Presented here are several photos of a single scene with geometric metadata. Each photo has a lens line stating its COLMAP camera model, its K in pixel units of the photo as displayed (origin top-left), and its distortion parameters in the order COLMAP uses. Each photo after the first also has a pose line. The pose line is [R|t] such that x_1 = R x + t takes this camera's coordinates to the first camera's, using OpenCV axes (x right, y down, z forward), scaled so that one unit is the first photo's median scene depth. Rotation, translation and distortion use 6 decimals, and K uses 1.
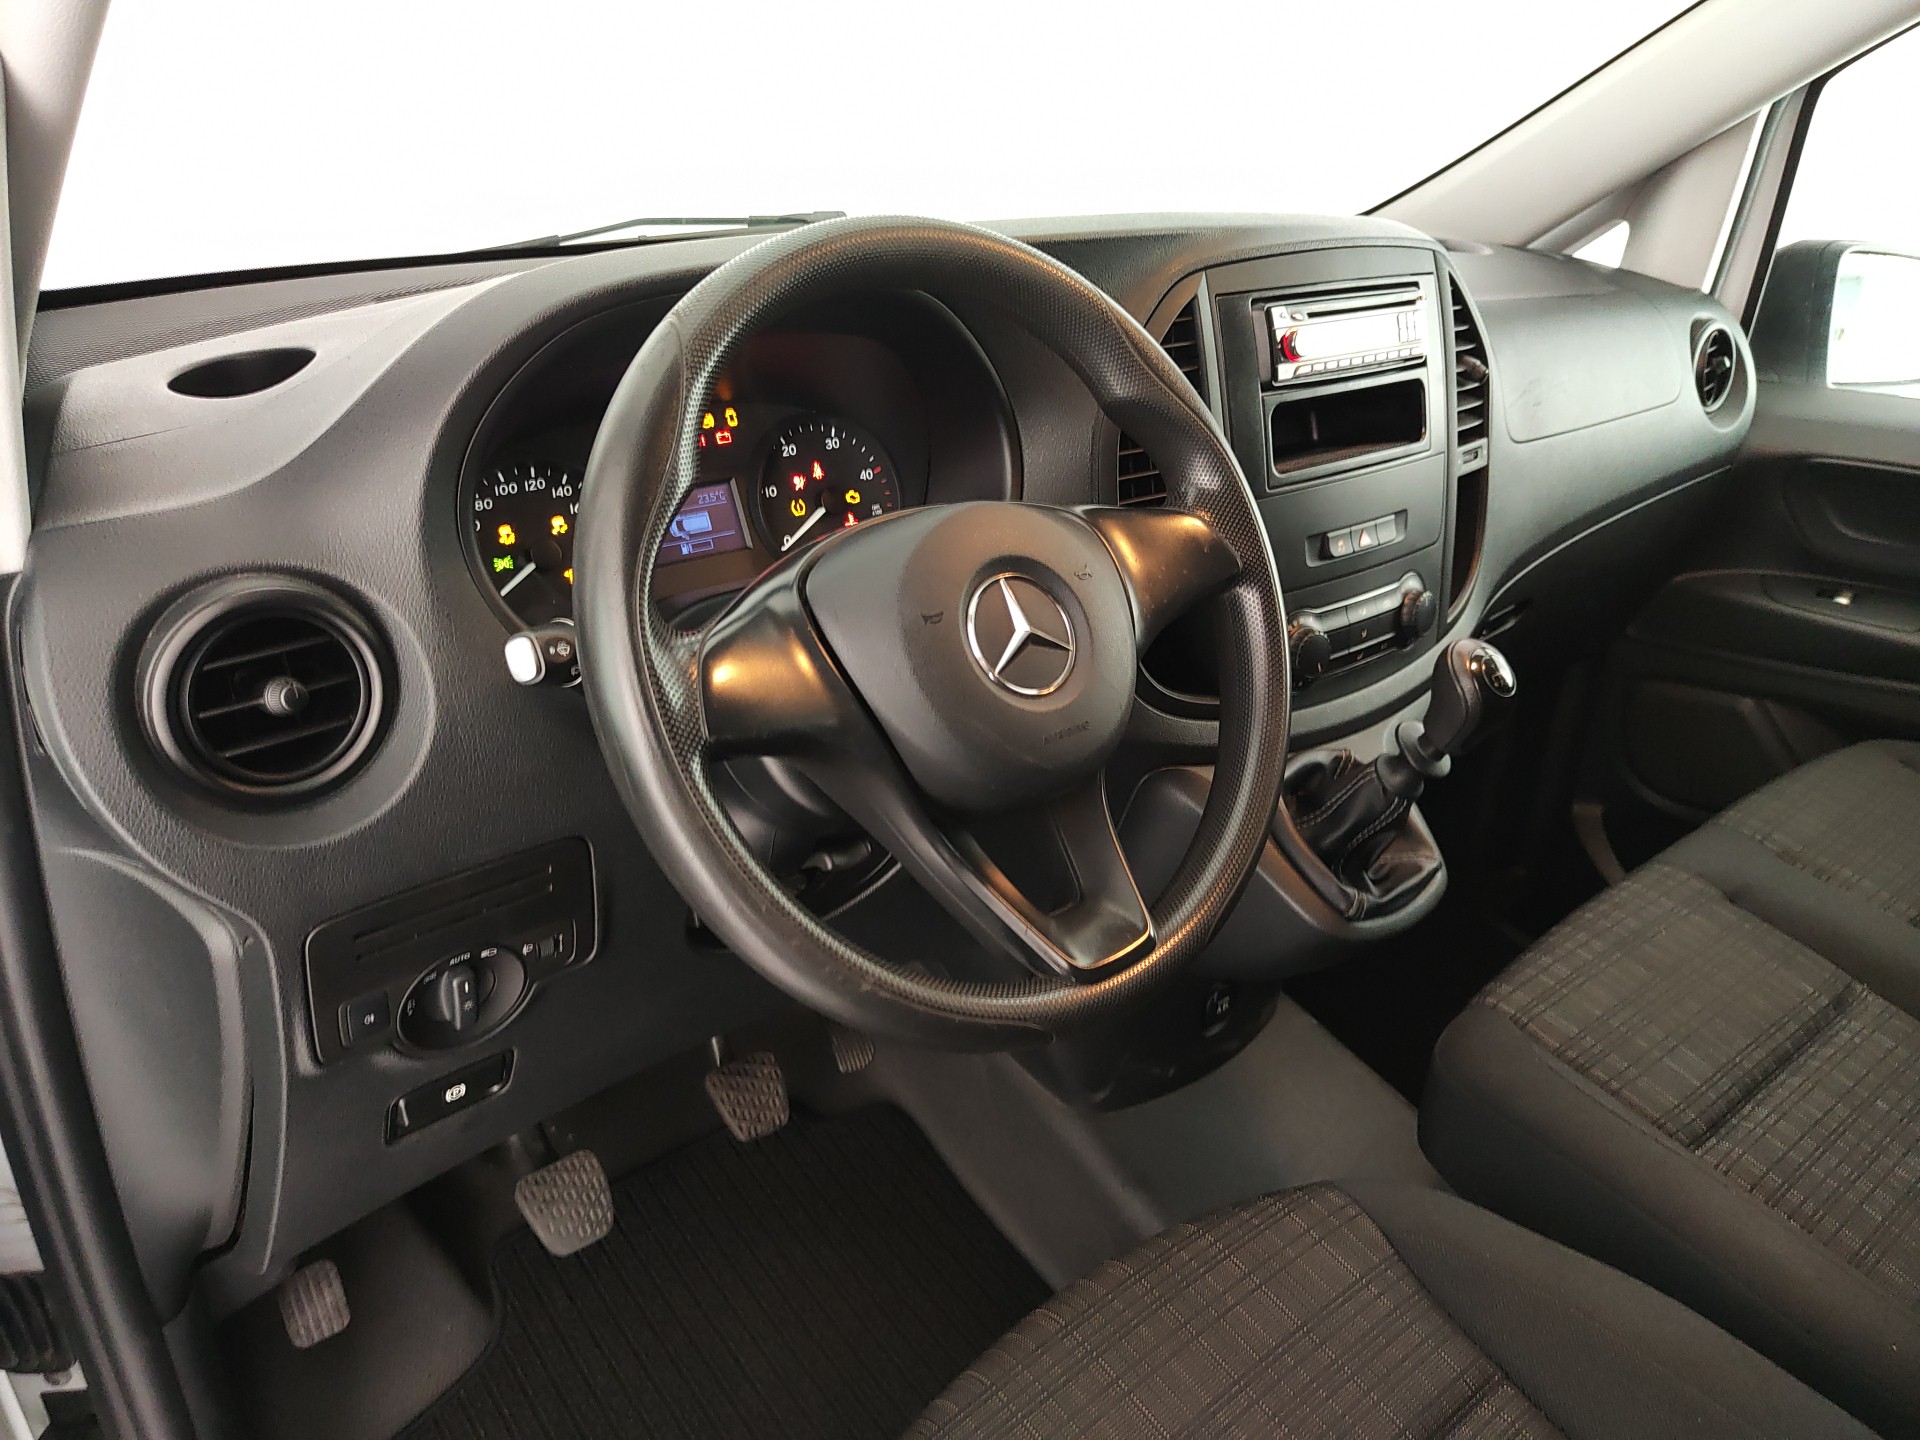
lens RADIAL K [[1361.0, 0, 960.0], [0, 1361.0, 720.0], [0, 0, 1]] dist [0.040083, -0.058488]
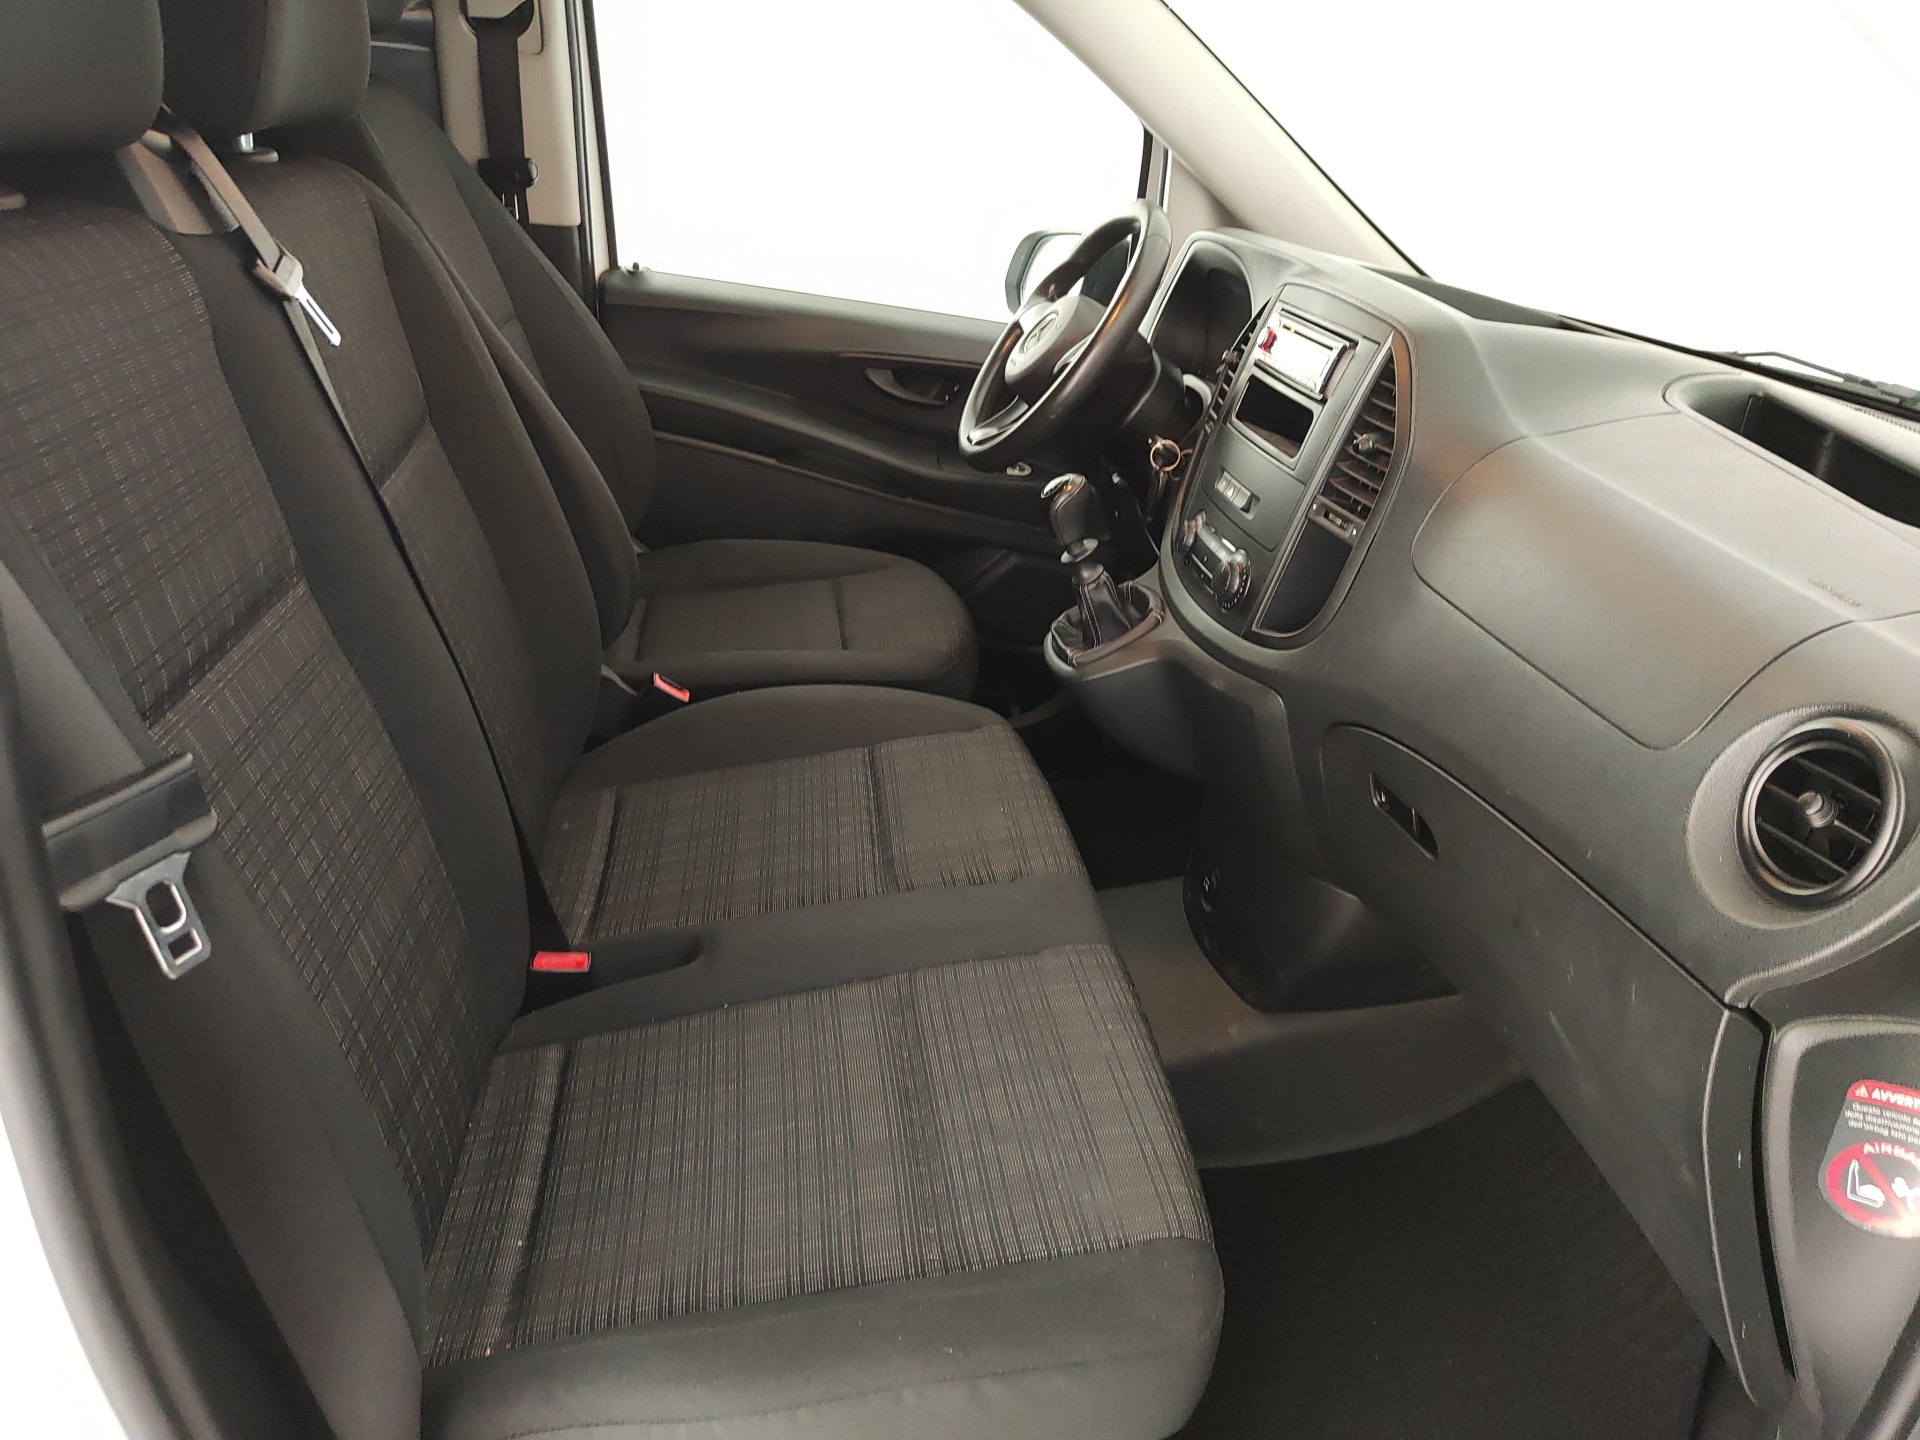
lens RADIAL K [[1361.0, 0, 960.0], [0, 1361.0, 720.0], [0, 0, 1]] dist [0.040083, -0.058488]
pose [[-0.543401, 0.257979, -0.798851, 1.777965], [-0.466409, 0.698436, 0.542816, -0.656364], [0.697981, 0.667558, -0.259207, 1.471512]]
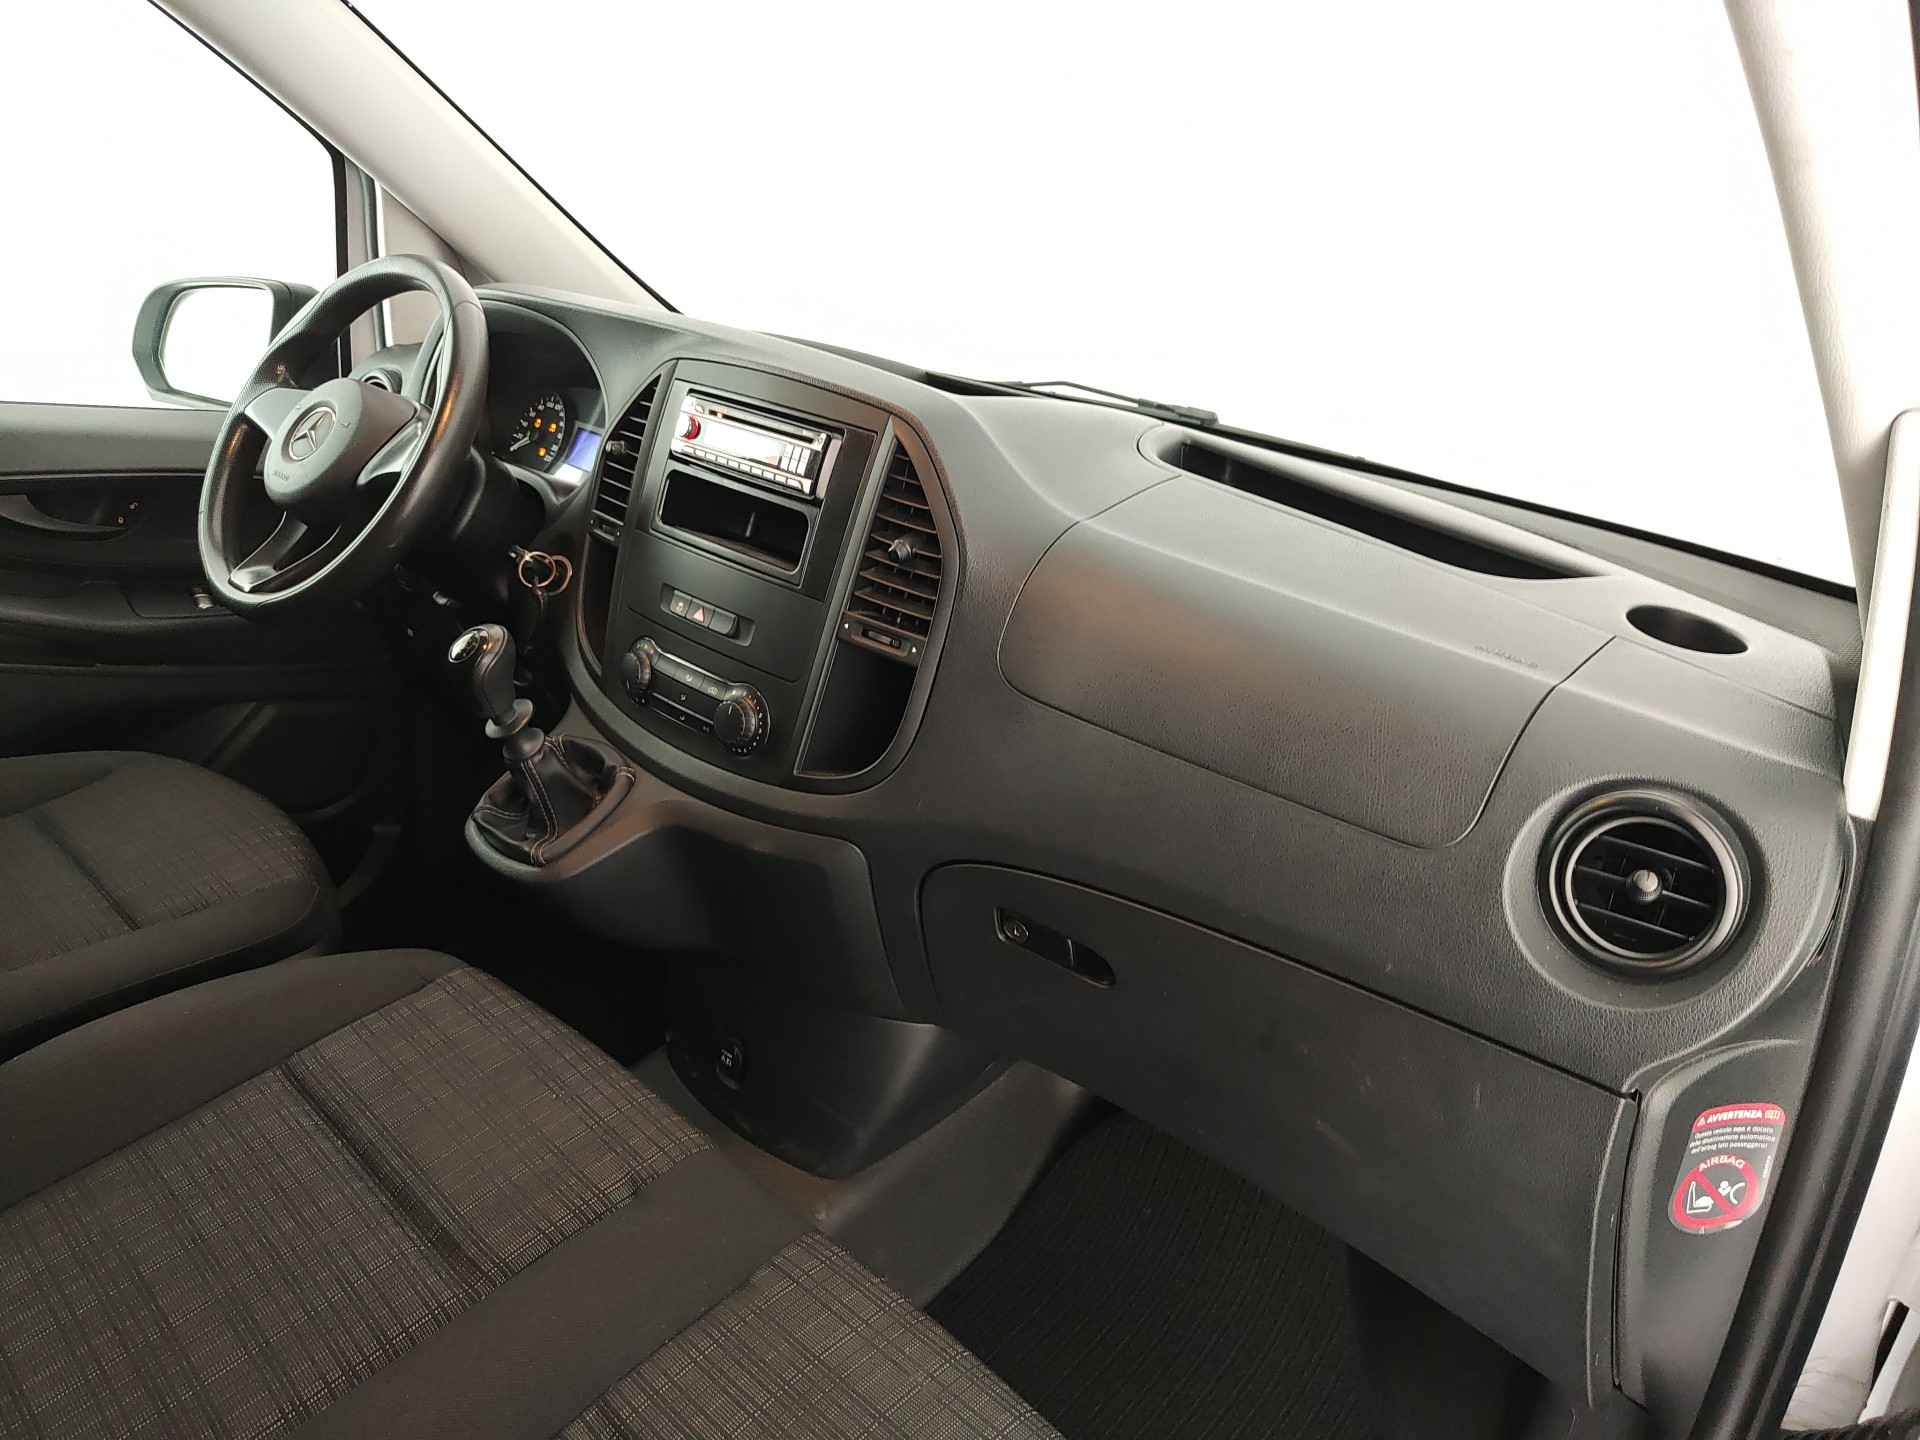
lens RADIAL K [[1361.0, 0, 960.0], [0, 1361.0, 720.0], [0, 0, 1]] dist [0.040083, -0.058488]
pose [[0.118324, 0.316660, -0.941130, 1.576153], [-0.520411, 0.826971, 0.212820, -0.461574], [0.845679, 0.464592, 0.262643, 1.036120]]
